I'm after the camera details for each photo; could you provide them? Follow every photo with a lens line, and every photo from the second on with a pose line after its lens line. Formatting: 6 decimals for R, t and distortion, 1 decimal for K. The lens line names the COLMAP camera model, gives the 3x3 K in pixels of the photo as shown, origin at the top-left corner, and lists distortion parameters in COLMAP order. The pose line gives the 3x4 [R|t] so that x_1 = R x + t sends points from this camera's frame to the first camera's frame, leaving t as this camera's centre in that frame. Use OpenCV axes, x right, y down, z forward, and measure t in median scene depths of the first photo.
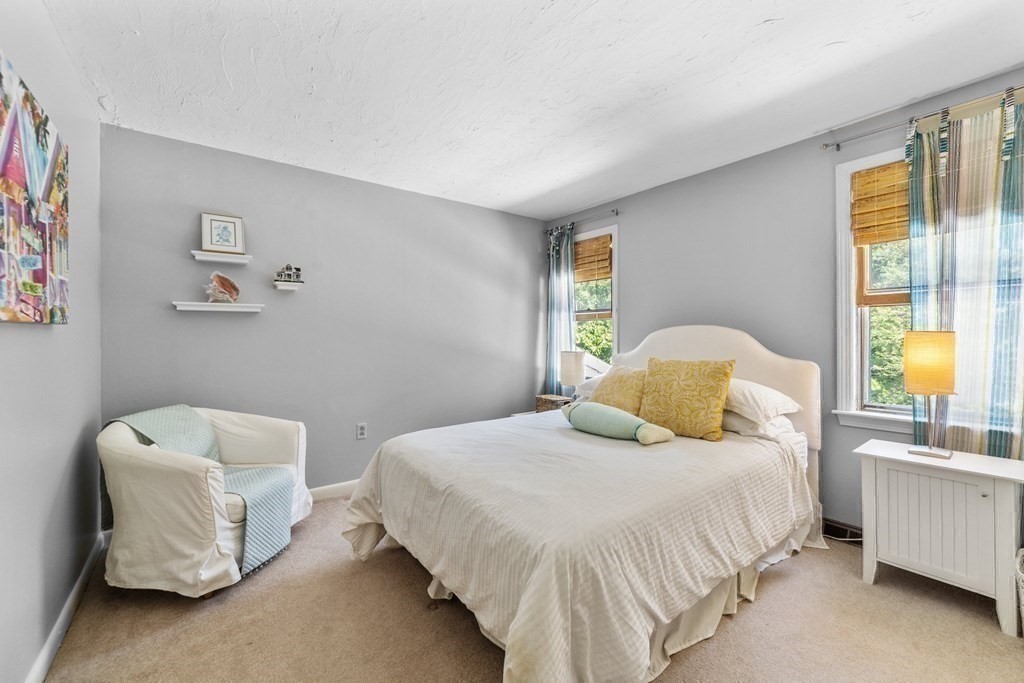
lens RADIAL K [[410.2, 0, 512.3], [0, 410.2, 335.9], [0, 0, 1]] dist [0.002825, 0.000425]
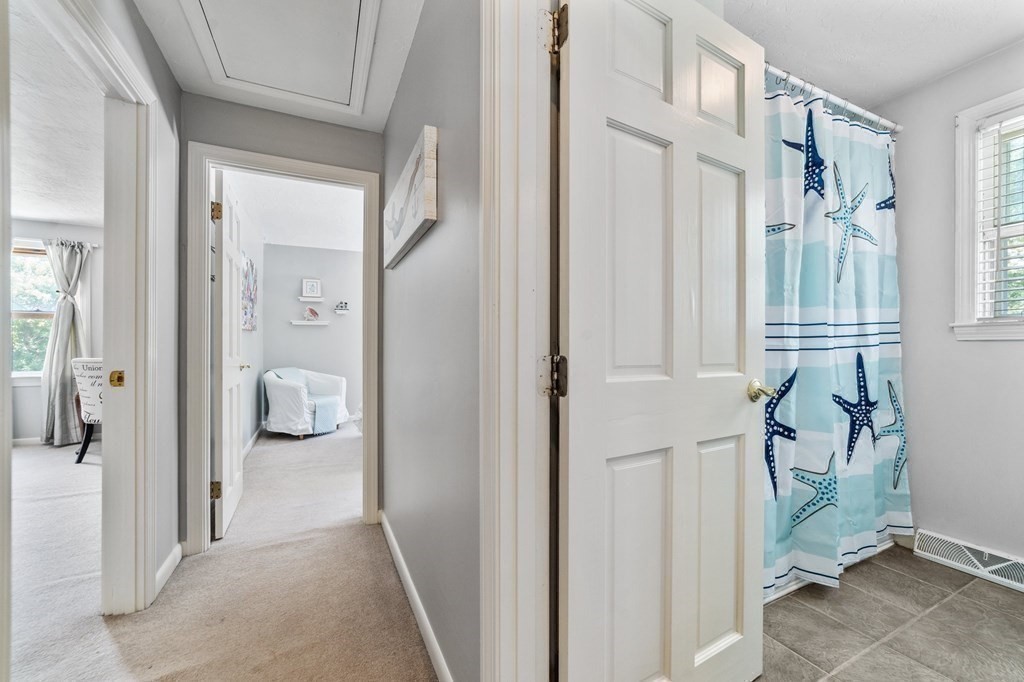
lens RADIAL K [[410.2, 0, 514.2], [0, 410.2, 344.7], [0, 0, 1]] dist [0.002825, 0.000425]
pose [[0.977795, 0.000093, -0.209563, 0.982458], [-0.000388, 0.999999, -0.001366, 0.057242], [0.209563, 0.001417, 0.977794, -1.095970]]
